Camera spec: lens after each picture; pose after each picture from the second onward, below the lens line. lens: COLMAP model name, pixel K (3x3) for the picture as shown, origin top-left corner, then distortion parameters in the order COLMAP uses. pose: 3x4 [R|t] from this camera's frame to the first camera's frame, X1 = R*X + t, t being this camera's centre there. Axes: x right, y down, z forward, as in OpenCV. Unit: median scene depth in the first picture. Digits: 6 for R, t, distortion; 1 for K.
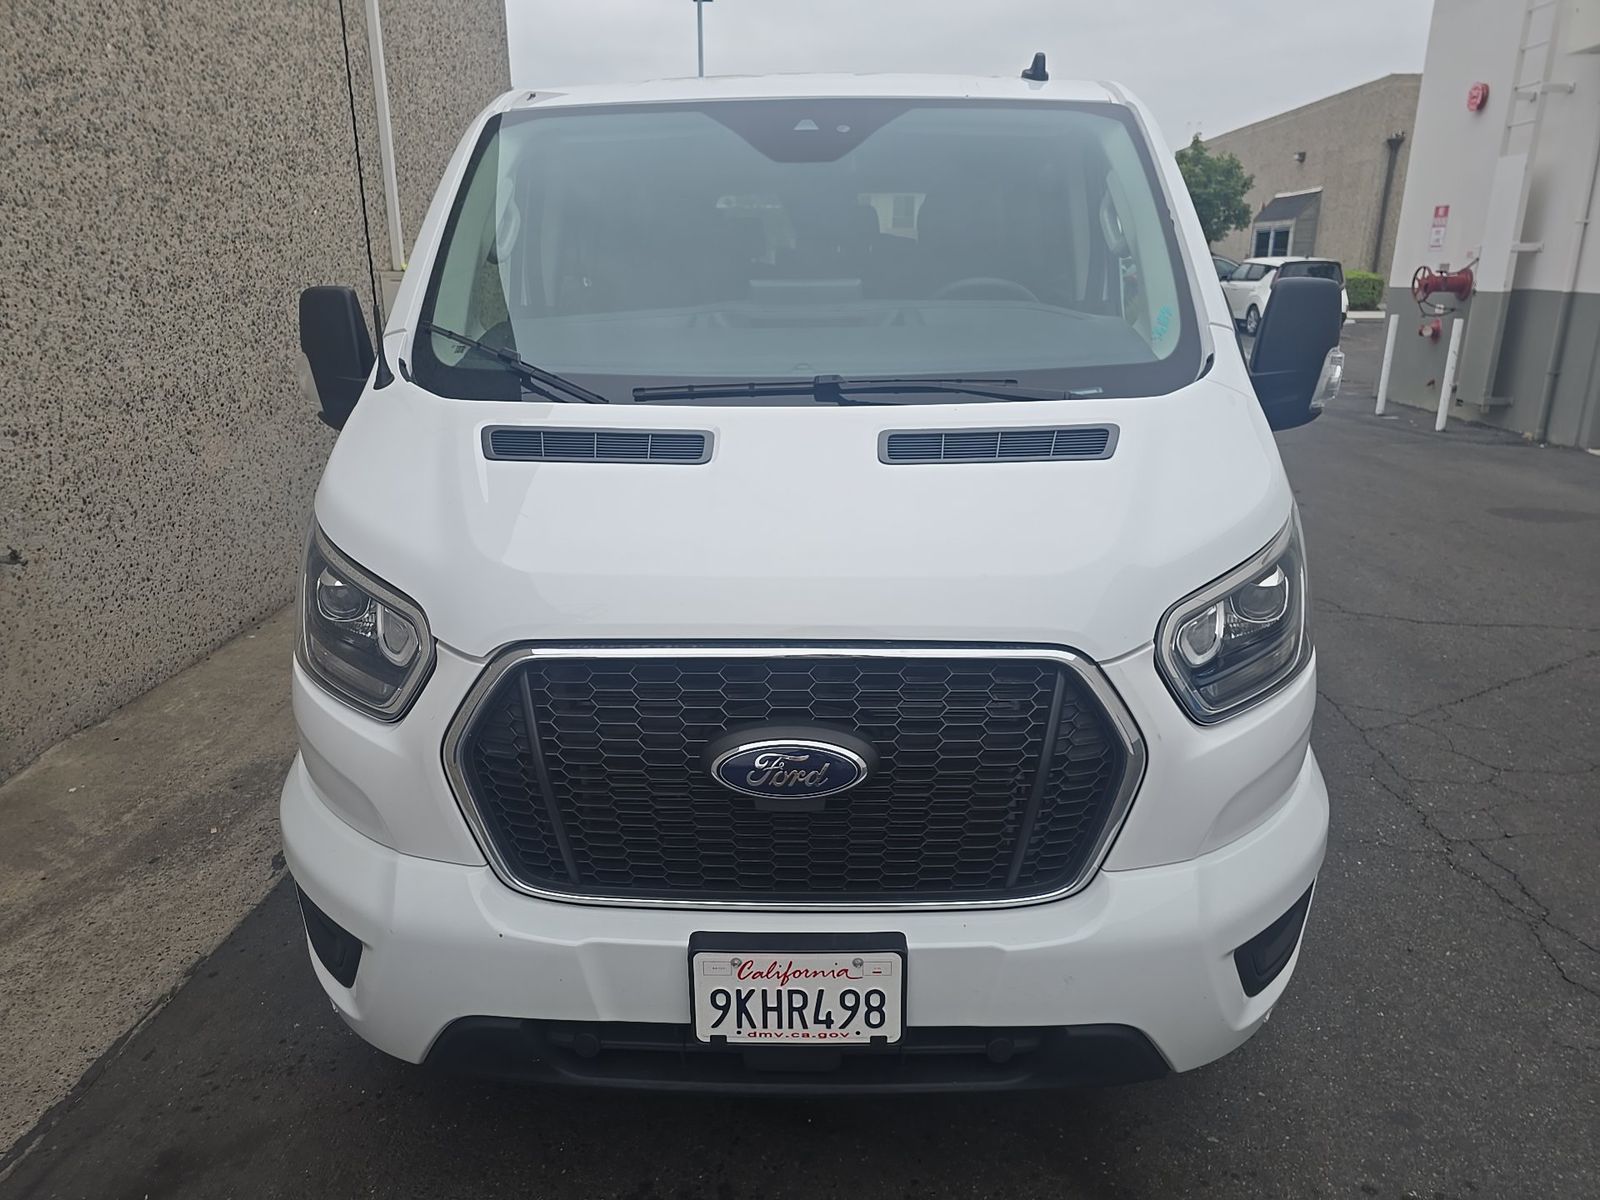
lens RADIAL K [[1083.6, 0, 800.0], [0, 1083.6, 600.0], [0, 0, 1]] dist [0.033535, -0.027080]
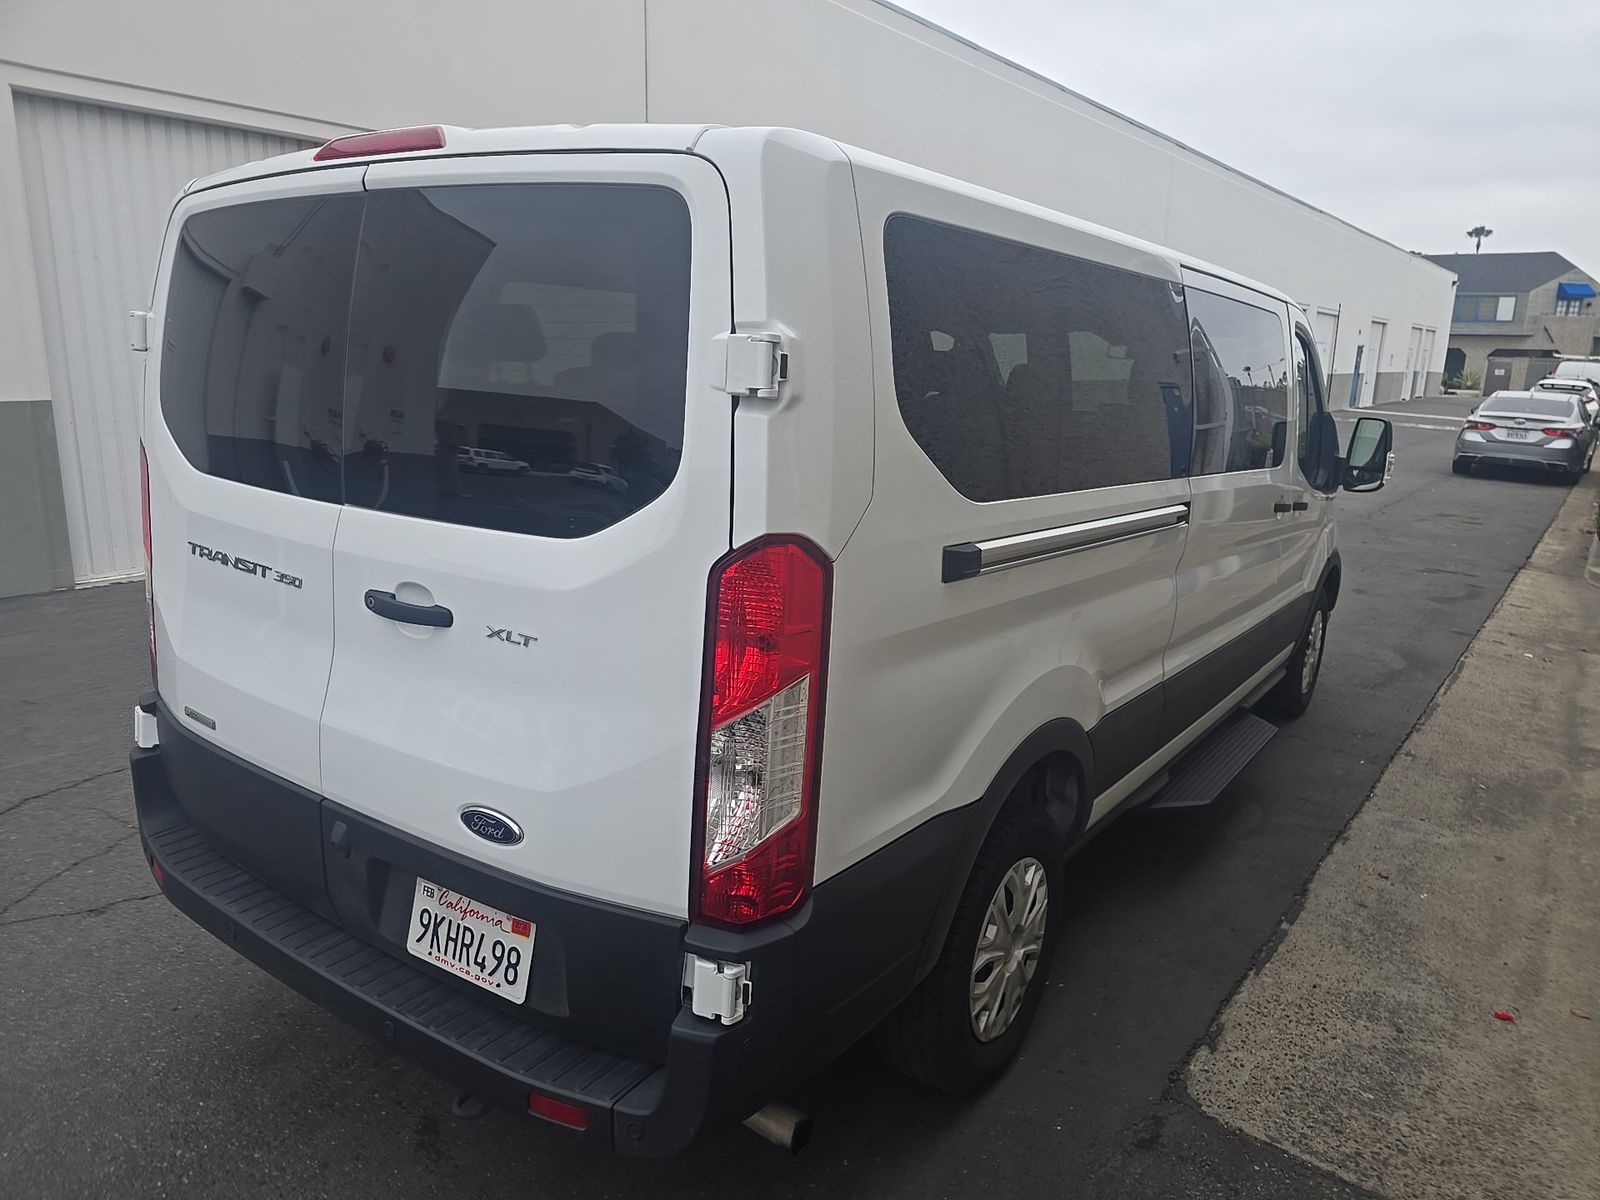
lens RADIAL K [[1083.6, 0, 800.0], [0, 1083.6, 600.0], [0, 0, 1]] dist [0.033535, -0.027080]
pose [[-0.836710, -0.145328, 0.528011, -0.395105], [0.139869, 0.875464, 0.462601, -0.641409], [-0.529484, 0.460915, -0.712183, 1.886934]]
